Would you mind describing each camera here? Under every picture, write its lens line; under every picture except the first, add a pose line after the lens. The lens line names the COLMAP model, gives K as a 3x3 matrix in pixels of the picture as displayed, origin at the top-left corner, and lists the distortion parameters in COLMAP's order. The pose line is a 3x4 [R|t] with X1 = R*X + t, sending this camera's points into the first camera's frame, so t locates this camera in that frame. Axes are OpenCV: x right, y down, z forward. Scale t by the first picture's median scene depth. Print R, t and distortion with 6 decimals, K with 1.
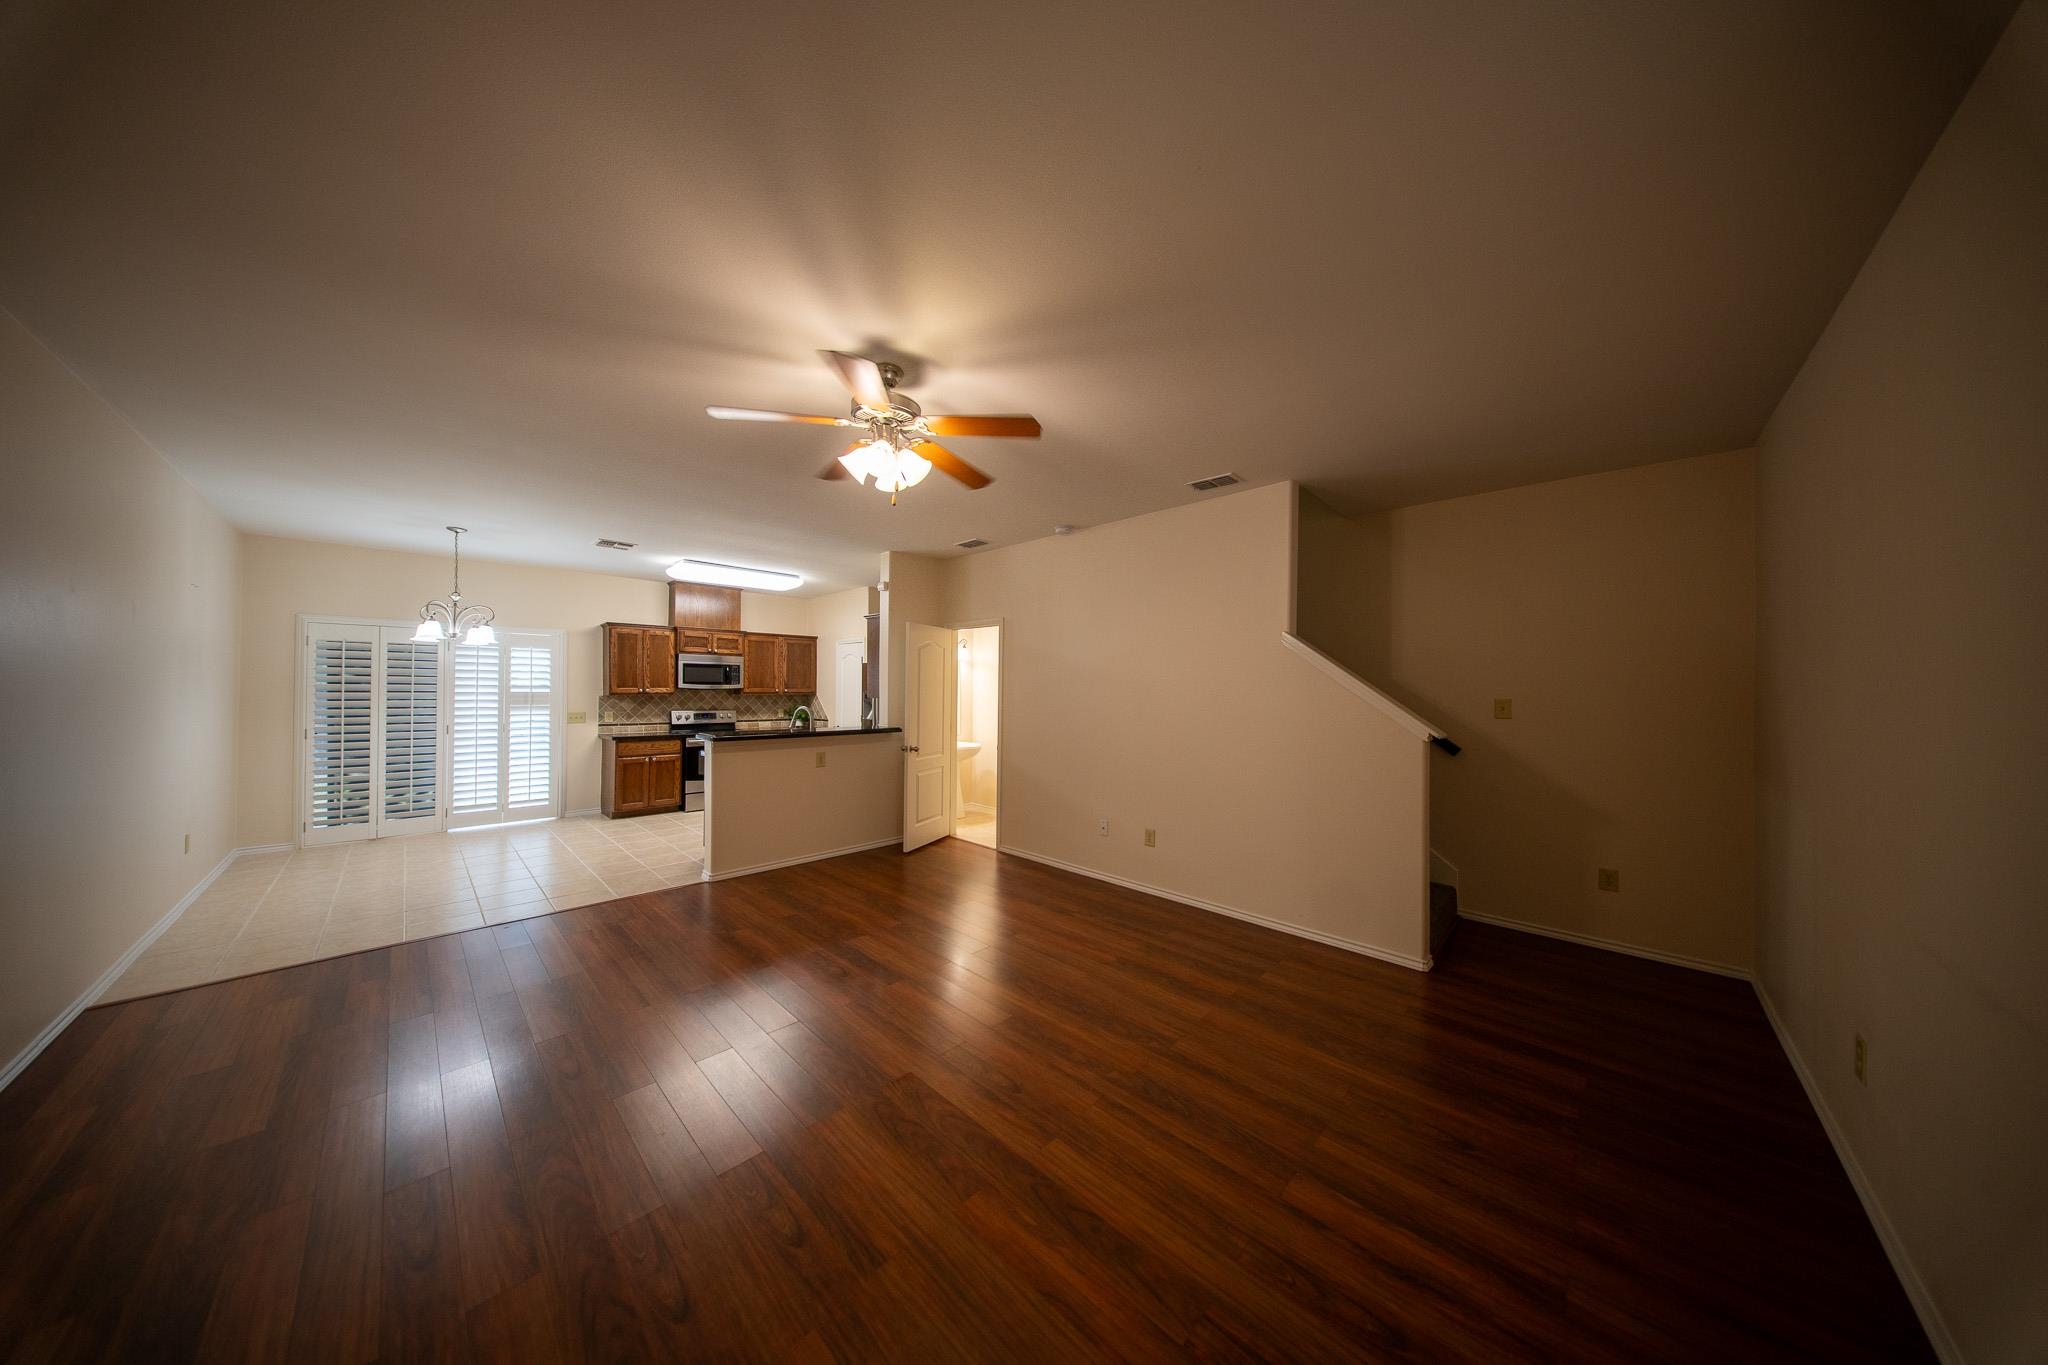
lens RADIAL K [[596.9, 0, 1019.8], [0, 596.9, 684.7], [0, 0, 1]] dist [0.009436, -0.004009]
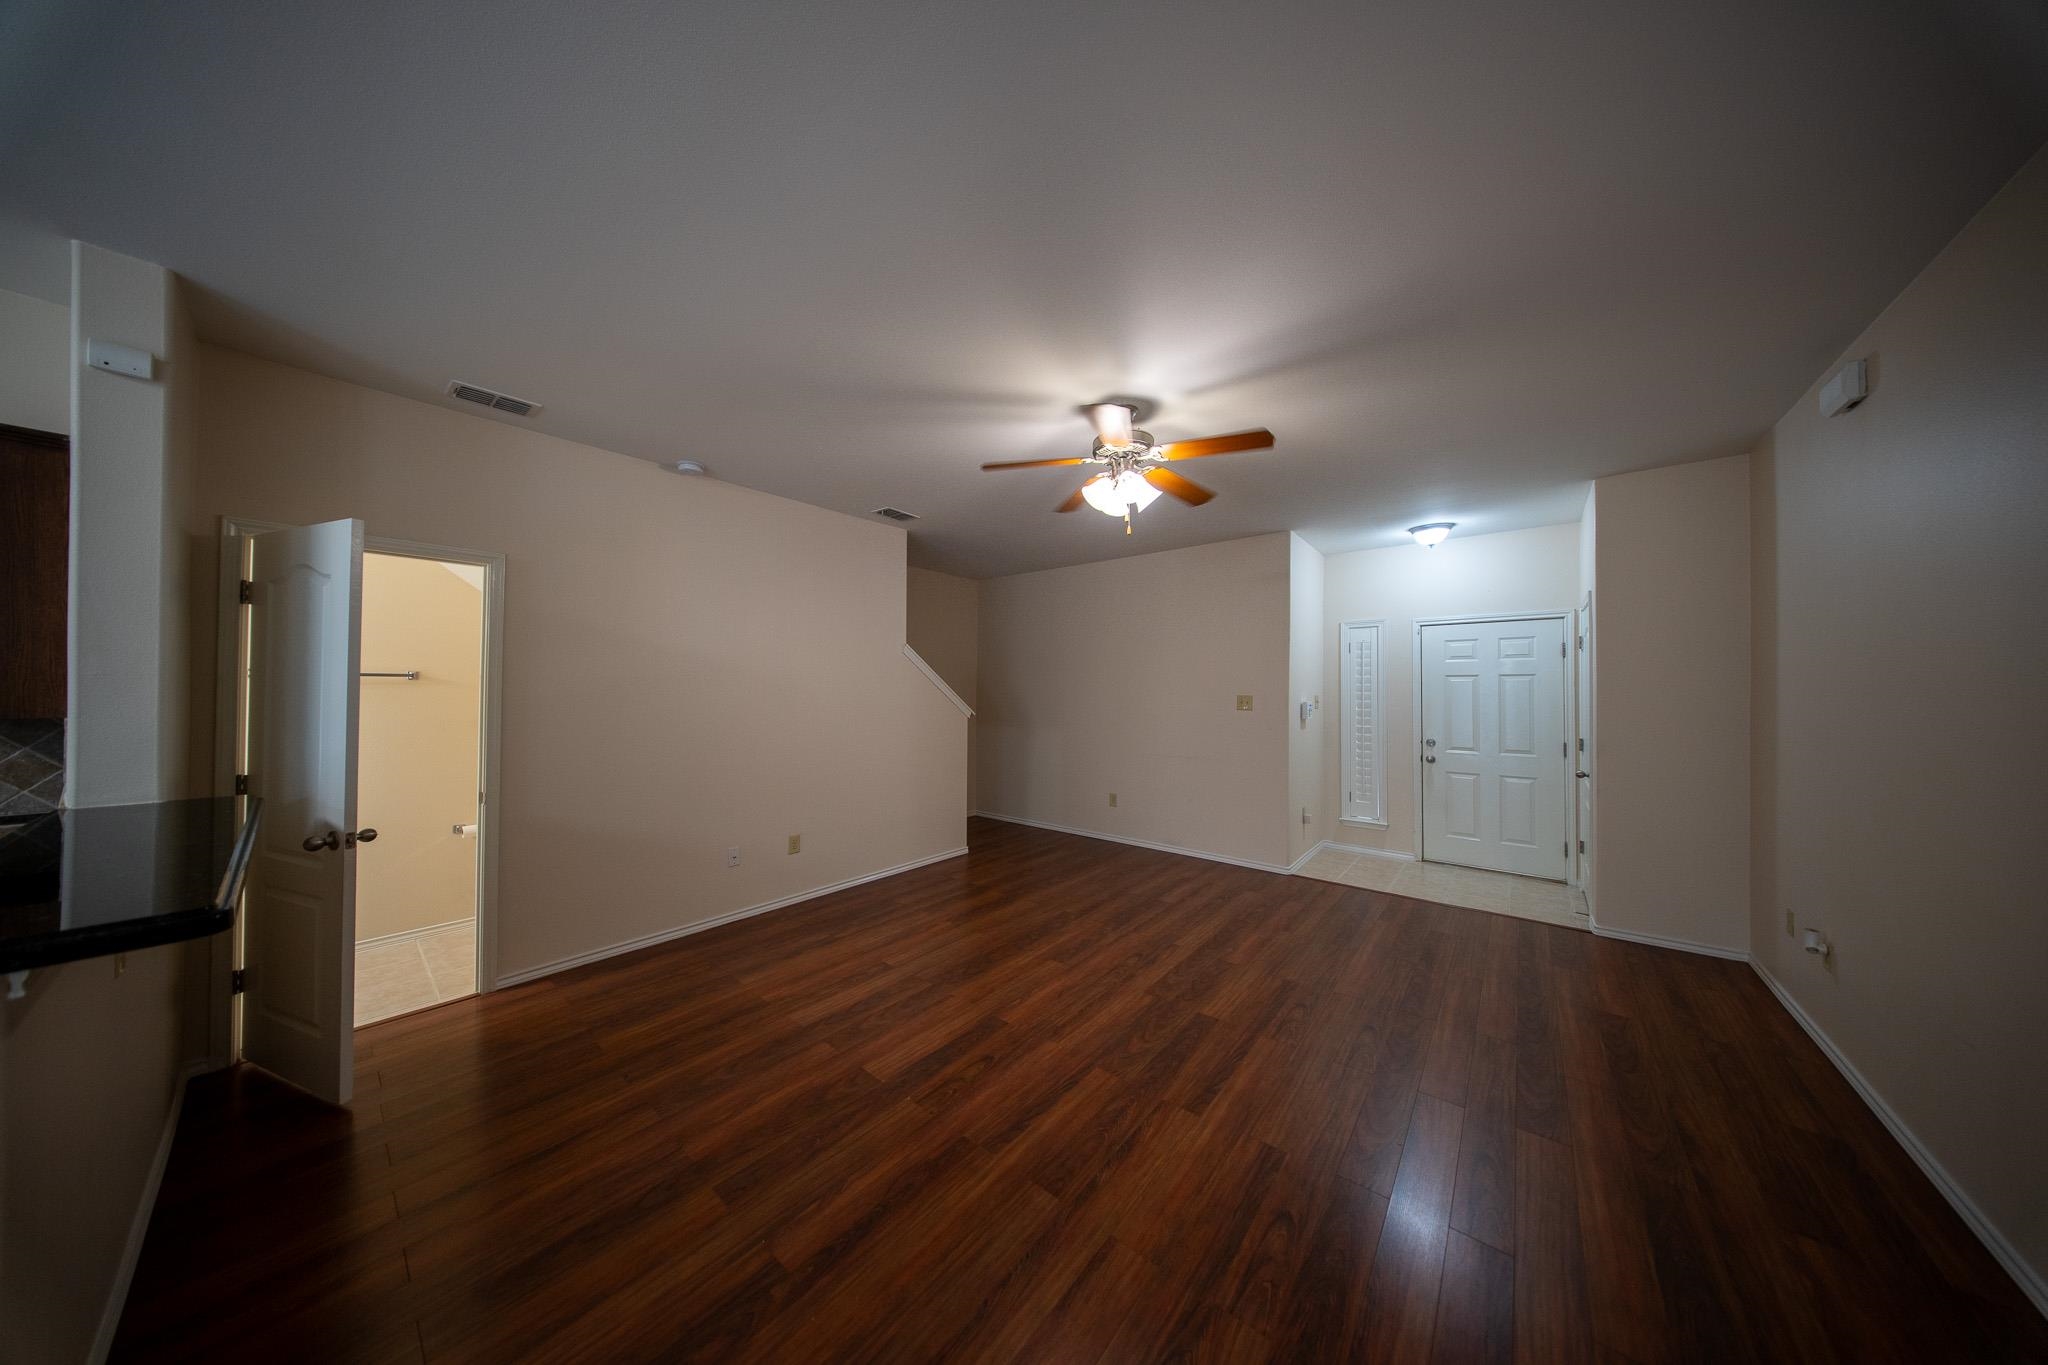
lens RADIAL K [[596.9, 0, 1019.8], [0, 596.9, 684.7], [0, 0, 1]] dist [0.009436, -0.004009]
pose [[-0.076170, 0.001264, 0.997094, -0.572275], [-0.014532, 0.999892, -0.002378, -0.000037], [-0.996989, -0.014671, -0.076143, 0.547435]]
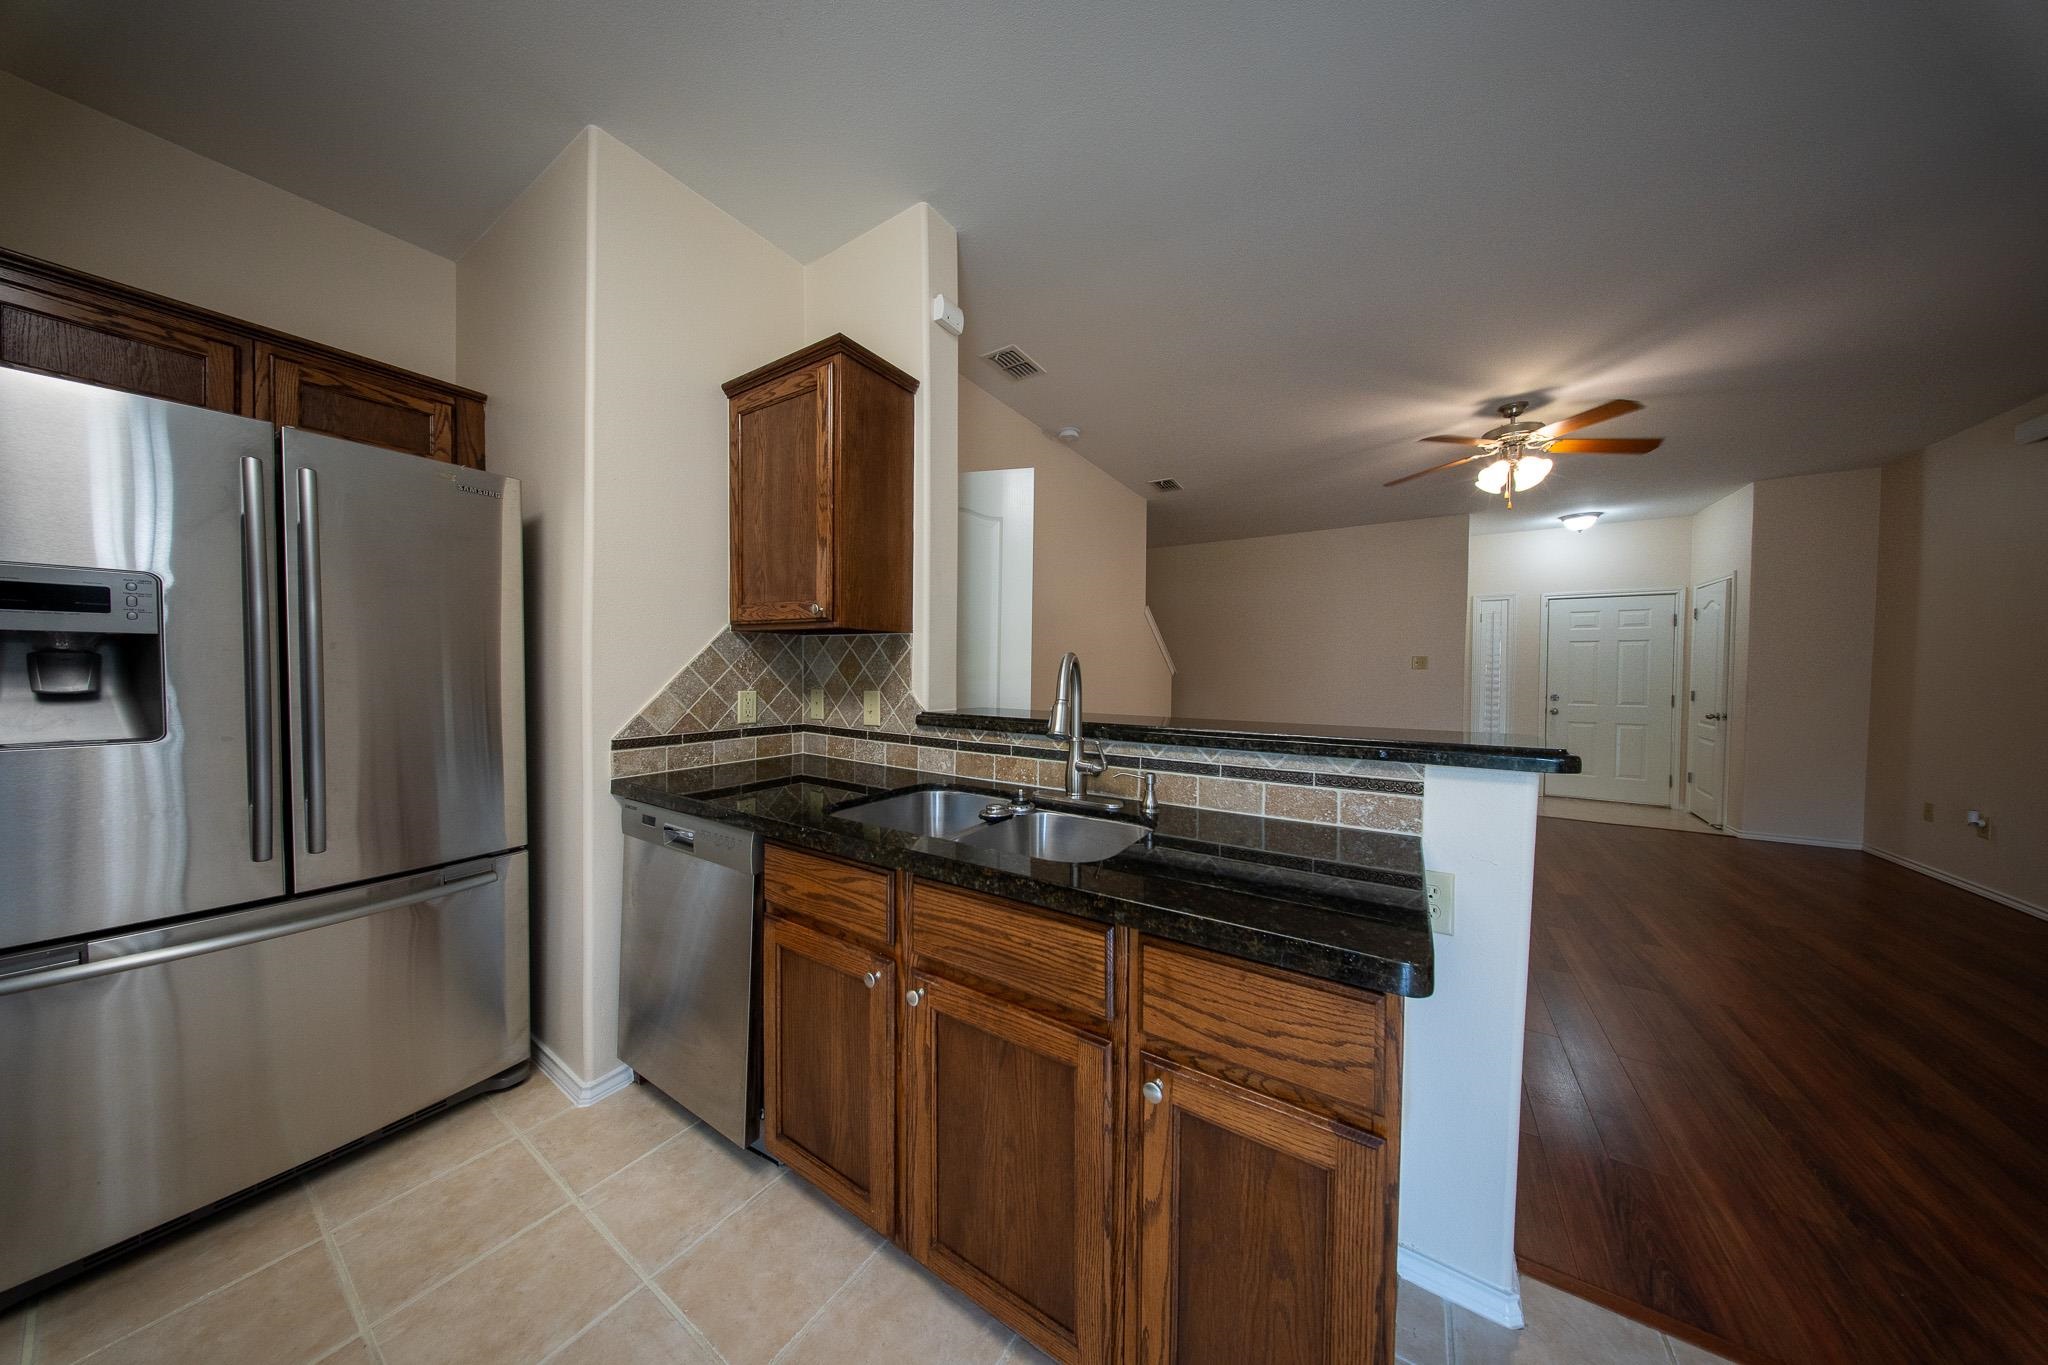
lens RADIAL K [[596.9, 0, 1019.8], [0, 596.9, 684.7], [0, 0, 1]] dist [0.009436, -0.004009]
pose [[-0.196741, -0.033274, 0.979891, -0.585657], [-0.021792, 0.999325, 0.029558, 0.041745], [-0.980213, -0.015539, -0.197333, 1.016079]]
